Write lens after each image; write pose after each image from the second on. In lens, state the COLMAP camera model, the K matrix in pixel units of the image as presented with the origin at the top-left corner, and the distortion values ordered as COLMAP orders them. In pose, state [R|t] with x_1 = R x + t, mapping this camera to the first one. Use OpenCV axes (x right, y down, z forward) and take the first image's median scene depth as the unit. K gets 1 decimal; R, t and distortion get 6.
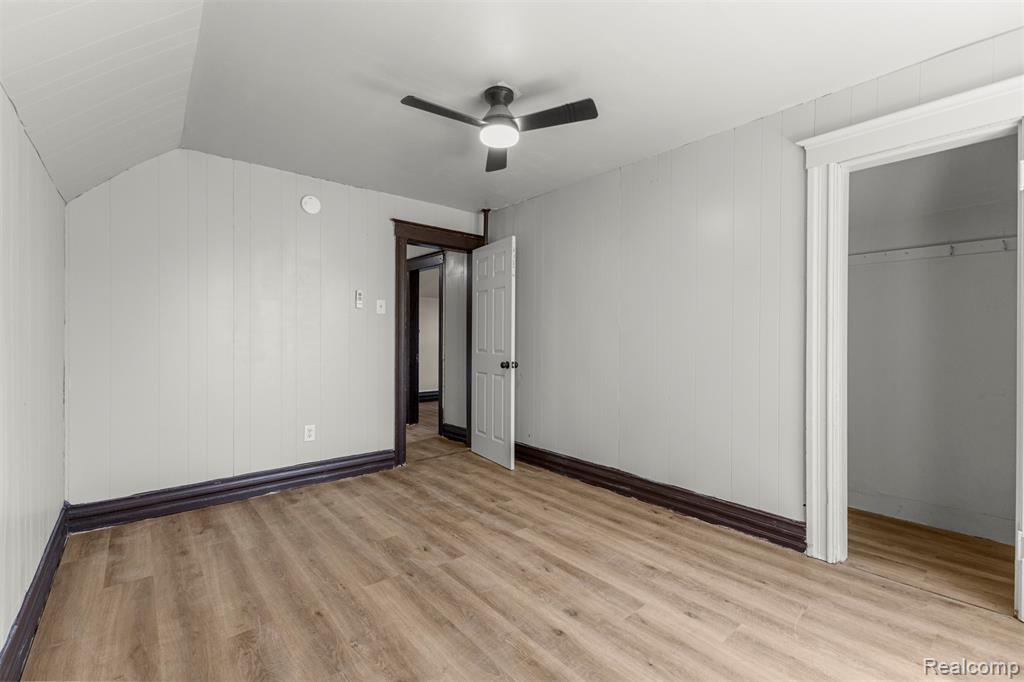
lens RADIAL K [[451.9, 0, 514.5], [0, 451.9, 330.9], [0, 0, 1]] dist [0.009703, 0.000291]
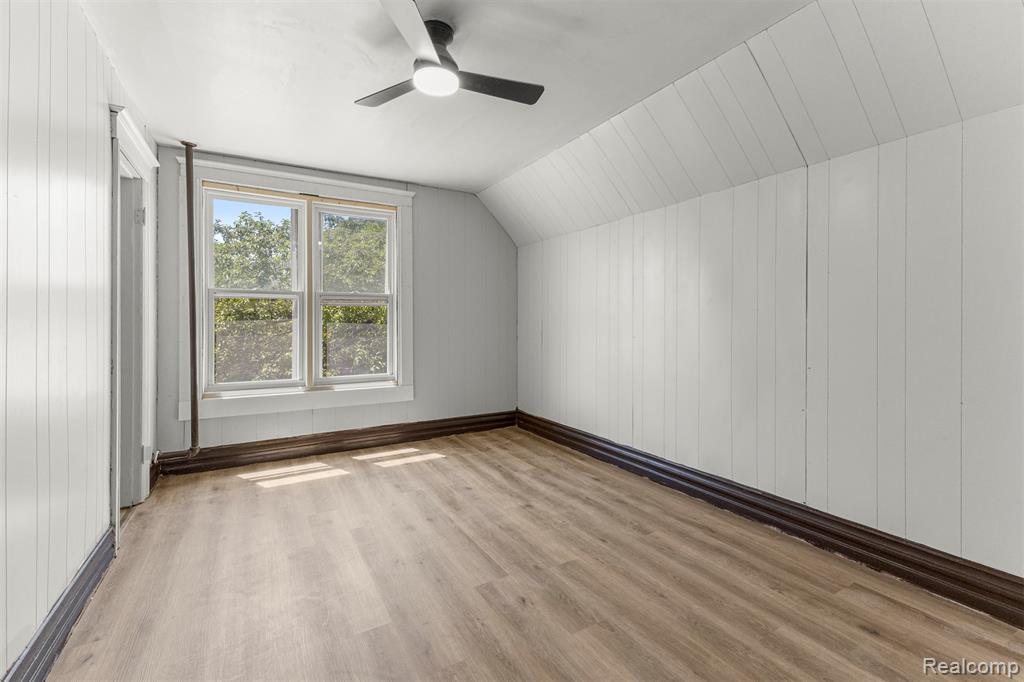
lens RADIAL K [[451.9, 0, 514.5], [0, 451.9, 330.9], [0, 0, 1]] dist [0.009703, 0.000291]
pose [[-0.984281, -0.000346, 0.176607, -0.370977], [-0.000252, 1.000000, 0.000553, 0.040243], [-0.176607, 0.000500, -0.984281, 2.058071]]
